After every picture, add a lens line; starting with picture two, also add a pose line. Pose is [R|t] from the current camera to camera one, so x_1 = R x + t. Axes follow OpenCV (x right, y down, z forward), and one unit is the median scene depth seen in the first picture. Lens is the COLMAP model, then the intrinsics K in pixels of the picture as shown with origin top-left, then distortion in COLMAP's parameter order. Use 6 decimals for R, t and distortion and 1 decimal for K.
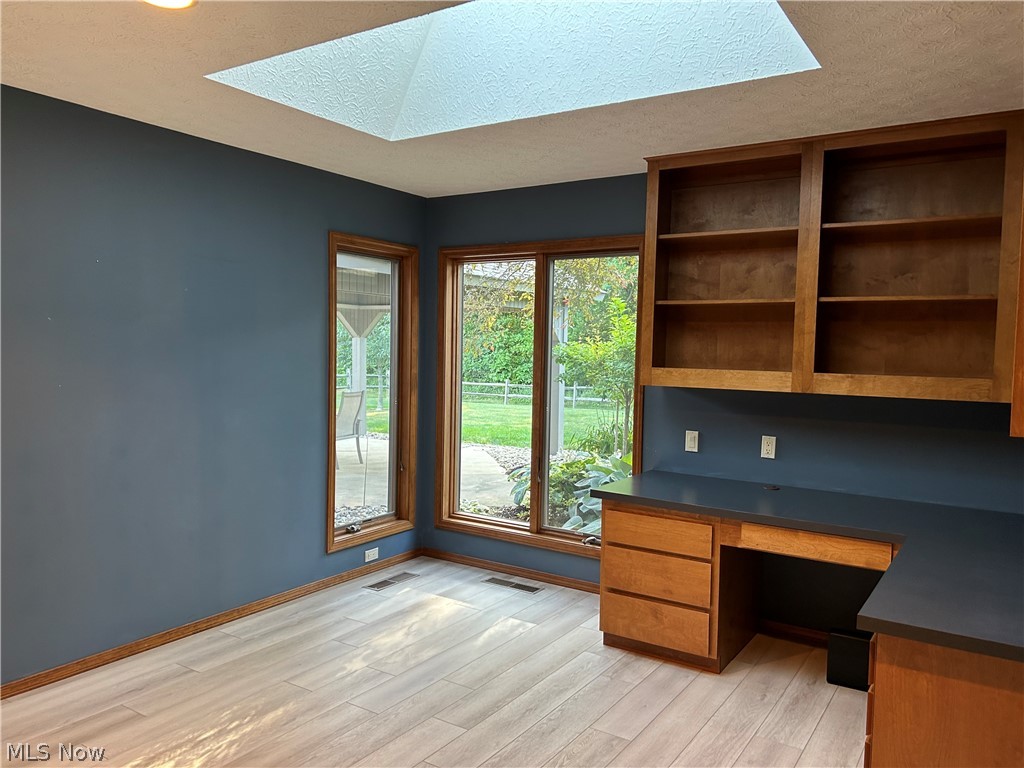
lens RADIAL K [[768.2, 0, 506.2], [0, 768.2, 387.1], [0, 0, 1]] dist [0.074334, -0.096451]
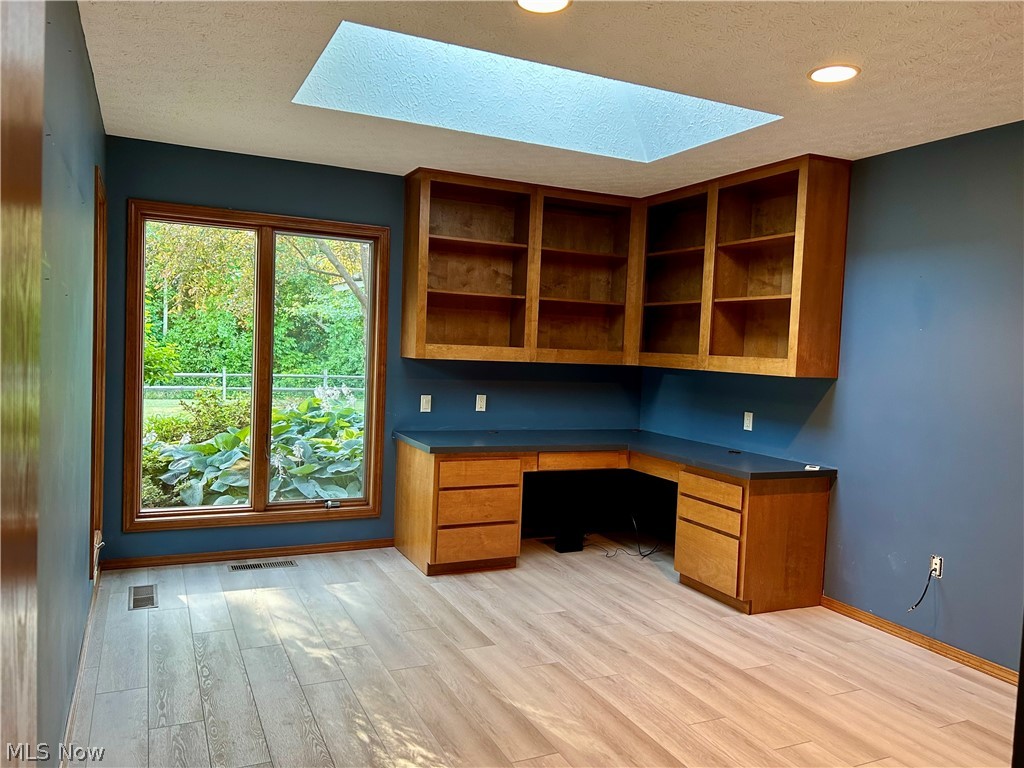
lens RADIAL K [[768.2, 0, 506.2], [0, 768.2, 387.1], [0, 0, 1]] dist [0.074334, -0.096451]
pose [[0.516918, -0.044176, 0.854895, -0.779342], [0.016140, 0.998993, 0.041863, -0.006162], [-0.855883, -0.007841, 0.517110, 0.271781]]
